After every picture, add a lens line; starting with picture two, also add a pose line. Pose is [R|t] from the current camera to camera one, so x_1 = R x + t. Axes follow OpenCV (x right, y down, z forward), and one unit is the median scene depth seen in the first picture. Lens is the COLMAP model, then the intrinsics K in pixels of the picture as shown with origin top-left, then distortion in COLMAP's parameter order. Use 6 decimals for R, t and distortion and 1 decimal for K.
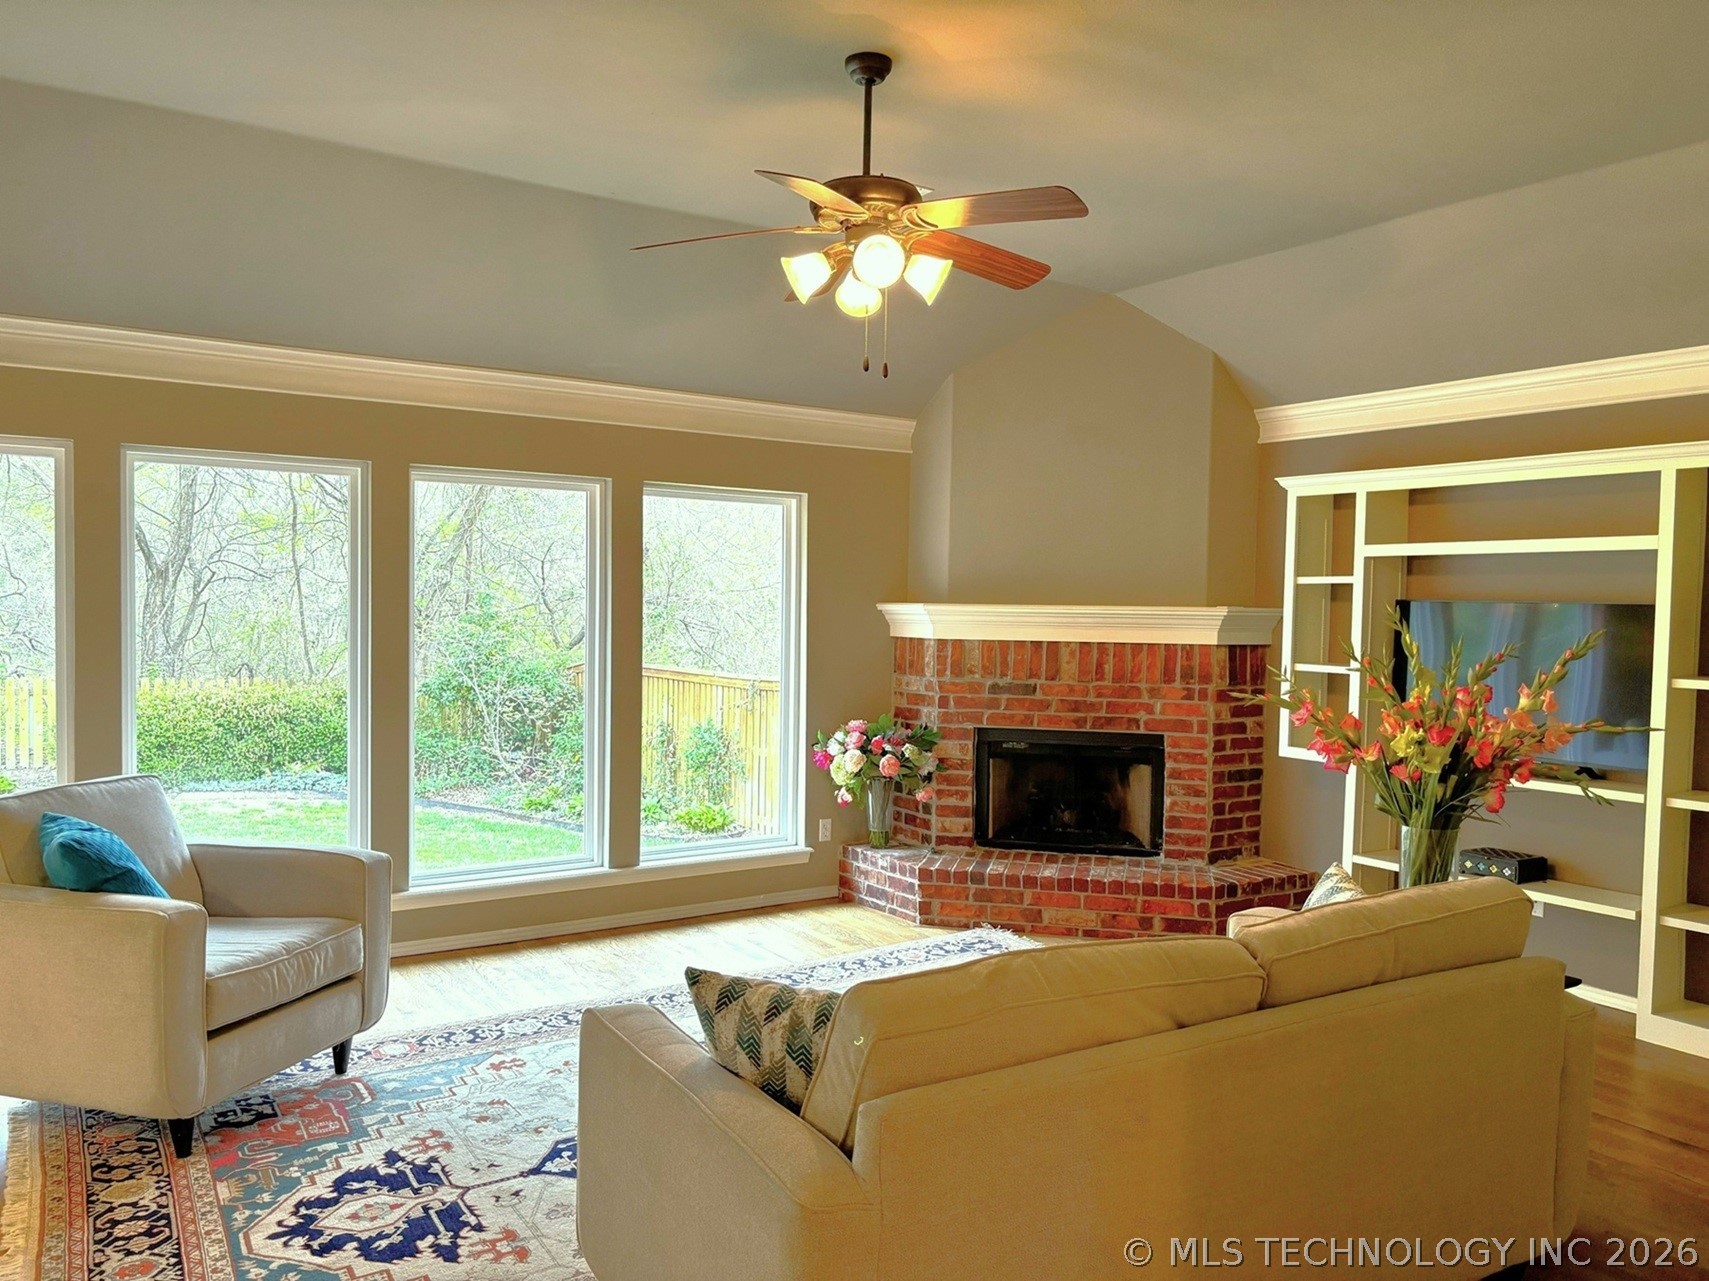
lens RADIAL K [[1304.6, 0, 877.6], [0, 1304.6, 638.1], [0, 0, 1]] dist [0.052509, -0.053323]
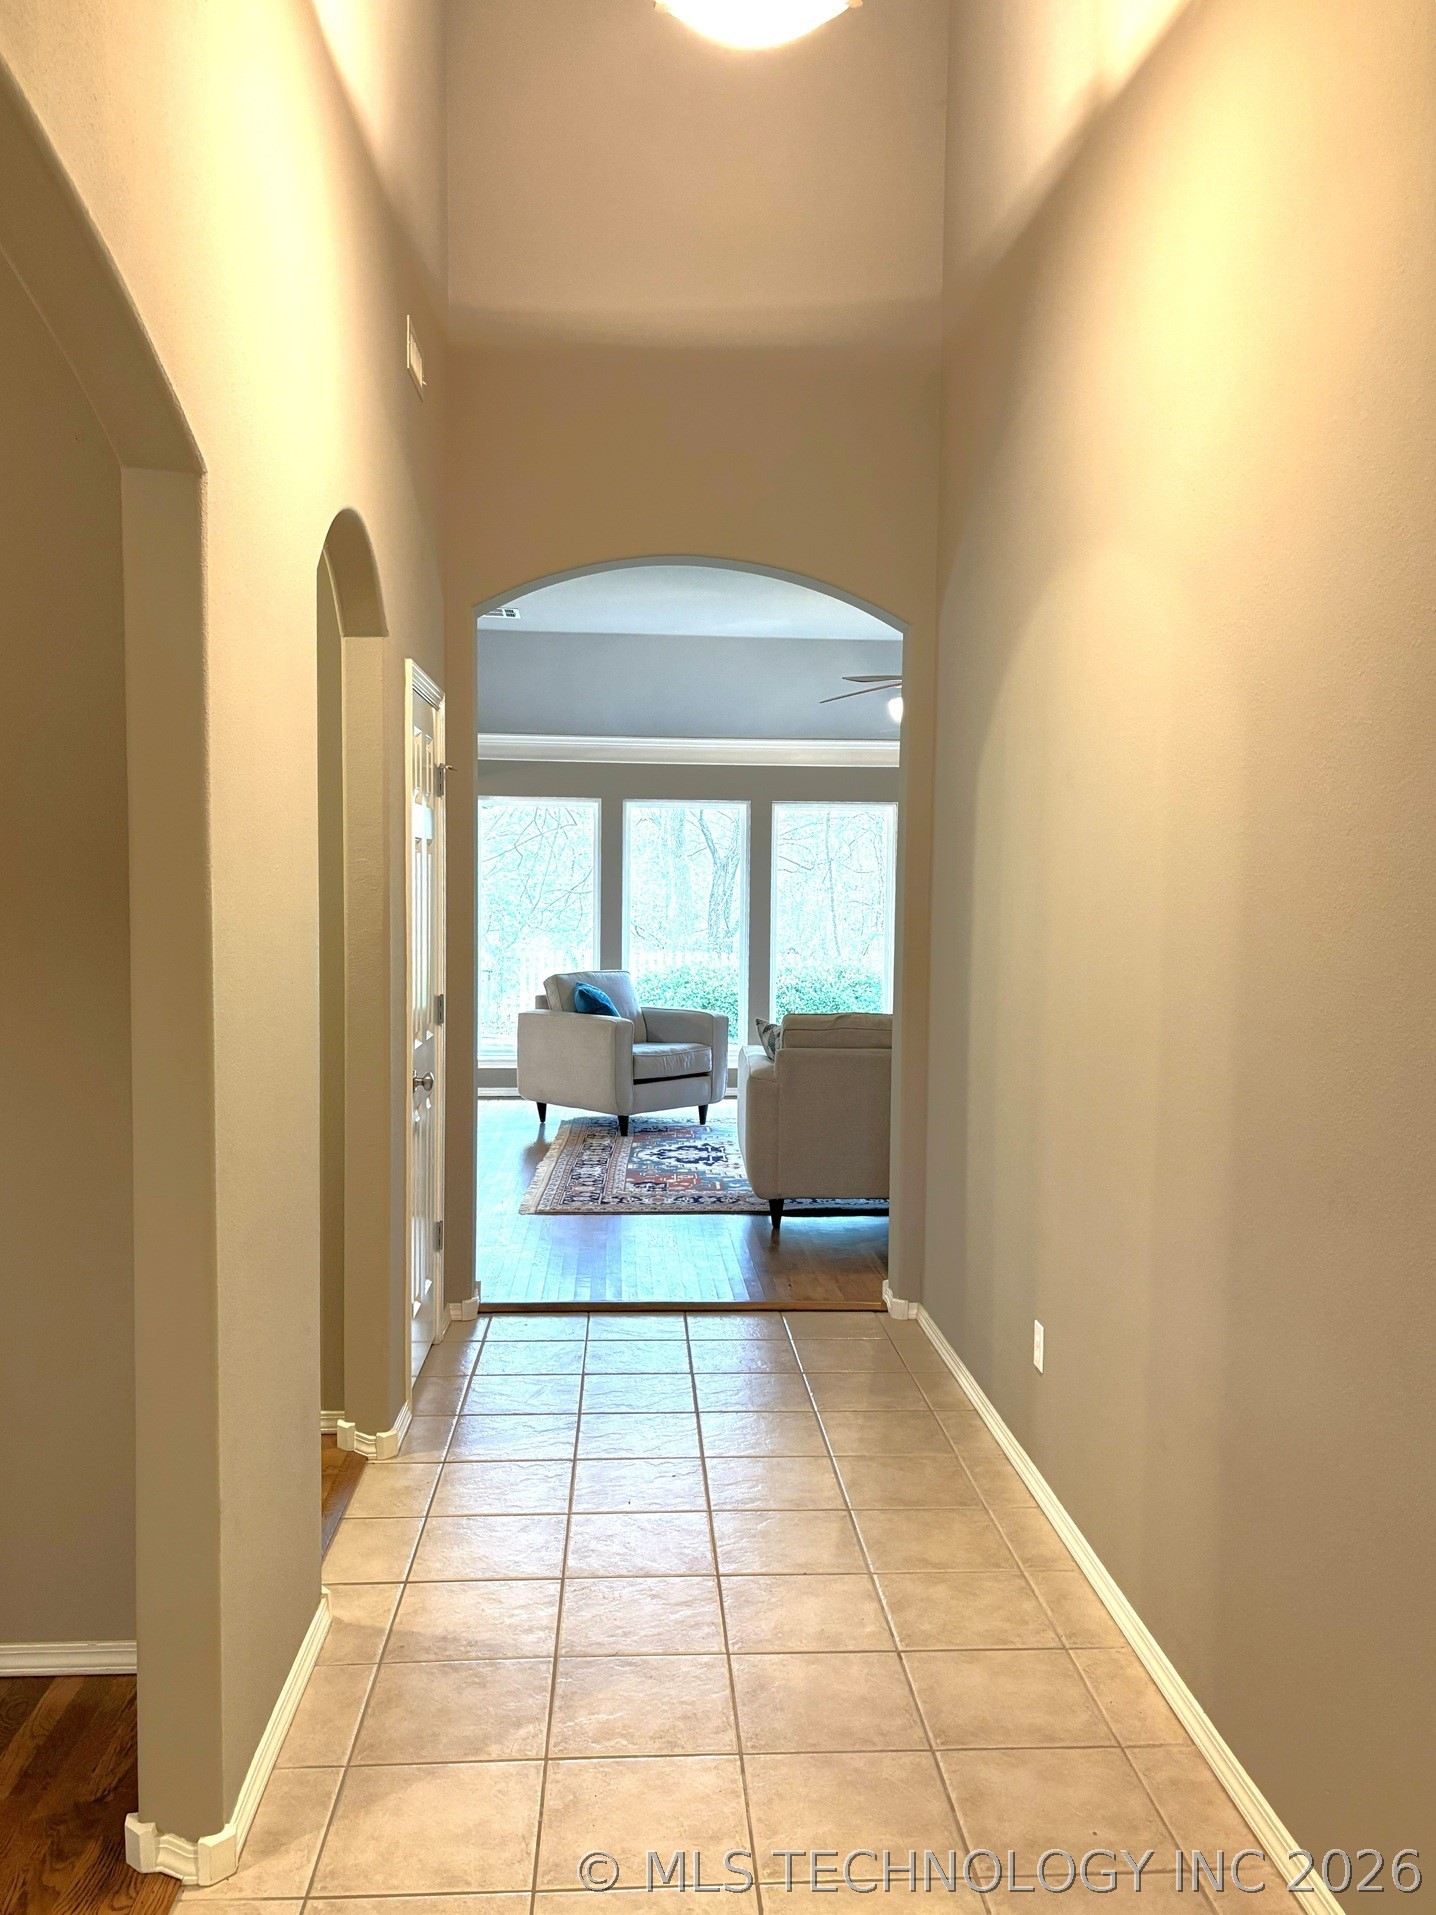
lens RADIAL K [[1461.9, 0, 715.8], [0, 1461.9, 957.2], [0, 0, 1]] dist [0.052509, -0.053323]
pose [[0.867956, 0.020830, -0.496205, 0.503765], [-0.013144, 0.999734, 0.018975, 0.033277], [0.496468, -0.009947, 0.867998, -0.640736]]
